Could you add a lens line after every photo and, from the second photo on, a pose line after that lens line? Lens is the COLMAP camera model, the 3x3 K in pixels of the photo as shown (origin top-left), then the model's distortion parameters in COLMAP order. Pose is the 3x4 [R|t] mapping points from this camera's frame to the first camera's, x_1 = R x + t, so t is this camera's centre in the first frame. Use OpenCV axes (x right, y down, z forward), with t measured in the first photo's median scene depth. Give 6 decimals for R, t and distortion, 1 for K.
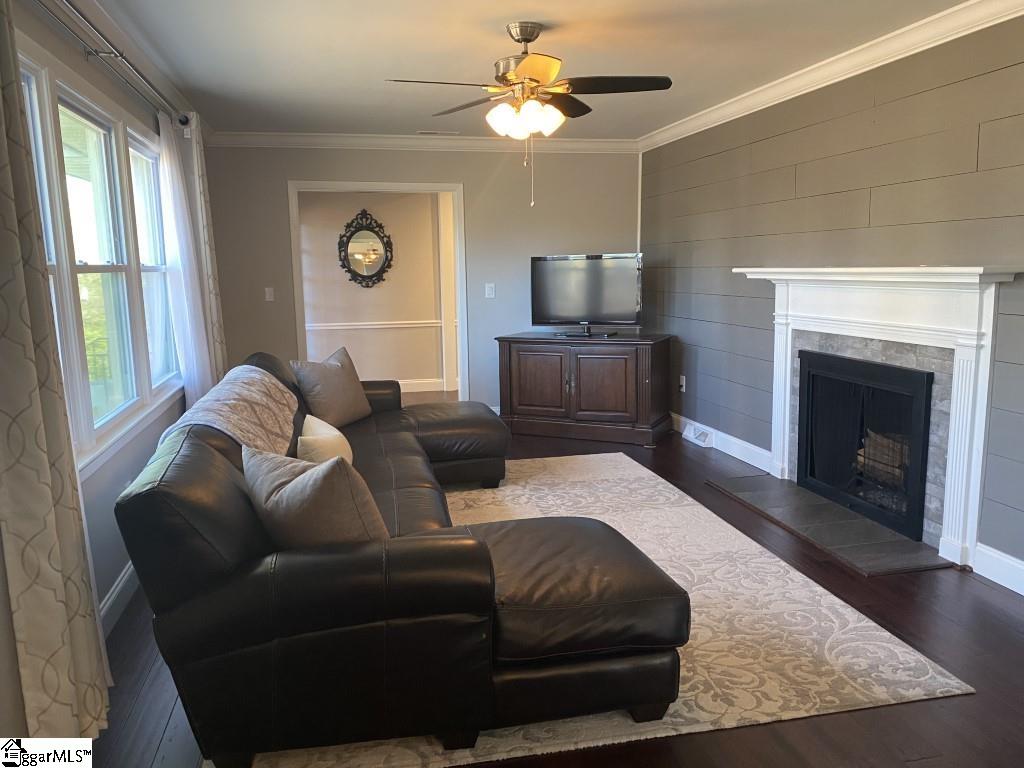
lens RADIAL K [[782.3, 0, 510.8], [0, 782.3, 385.8], [0, 0, 1]] dist [0.029884, -0.006919]
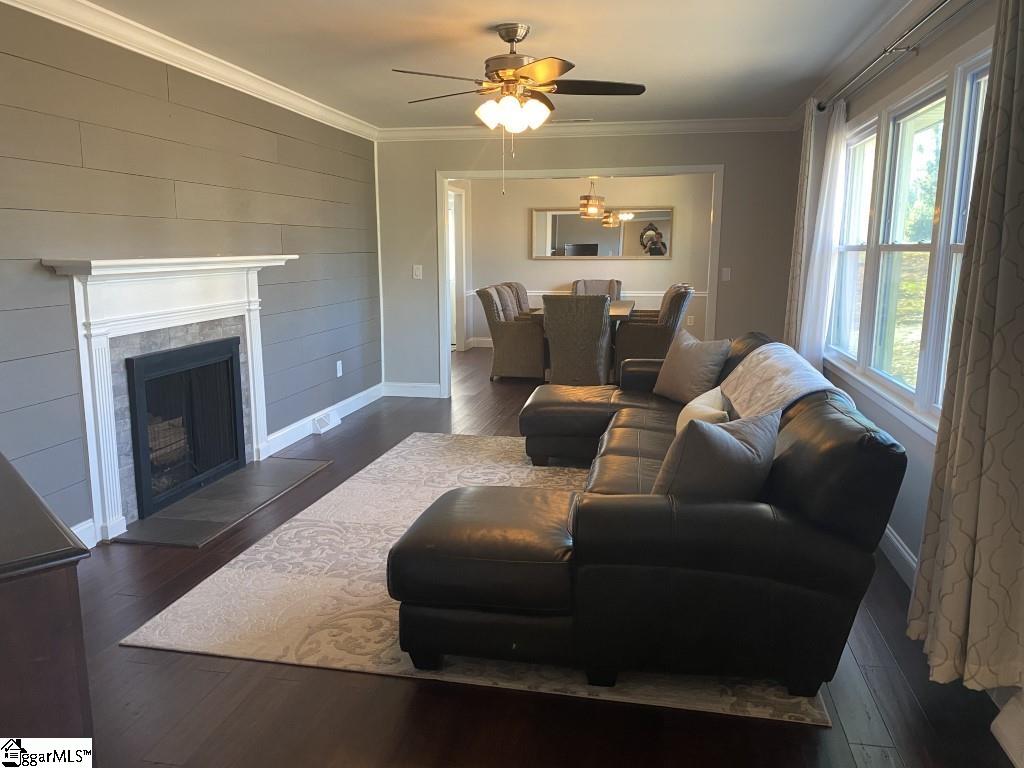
lens RADIAL K [[782.3, 0, 511.4], [0, 782.3, 383.6], [0, 0, 1]] dist [0.029884, -0.006919]
pose [[-0.917315, -0.053607, 0.394538, -0.390757], [0.075544, 0.949465, 0.304647, -0.291610], [-0.390931, 0.309262, -0.866908, 1.884938]]
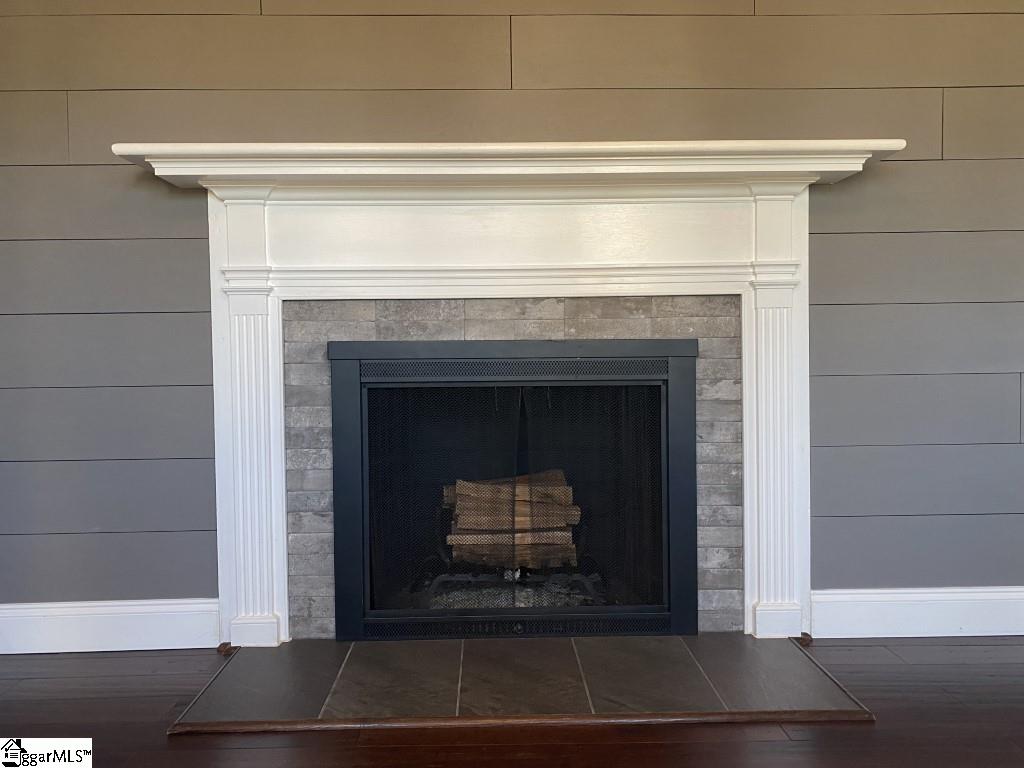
lens RADIAL K [[782.3, 0, 511.3], [0, 782.3, 385.7], [0, 0, 1]] dist [0.029884, -0.006919]
pose [[0.195046, -0.011694, 0.980724, -0.071894], [0.161246, 0.986705, -0.020304, 0.007340], [-0.967449, 0.162098, 0.194339, 0.975477]]
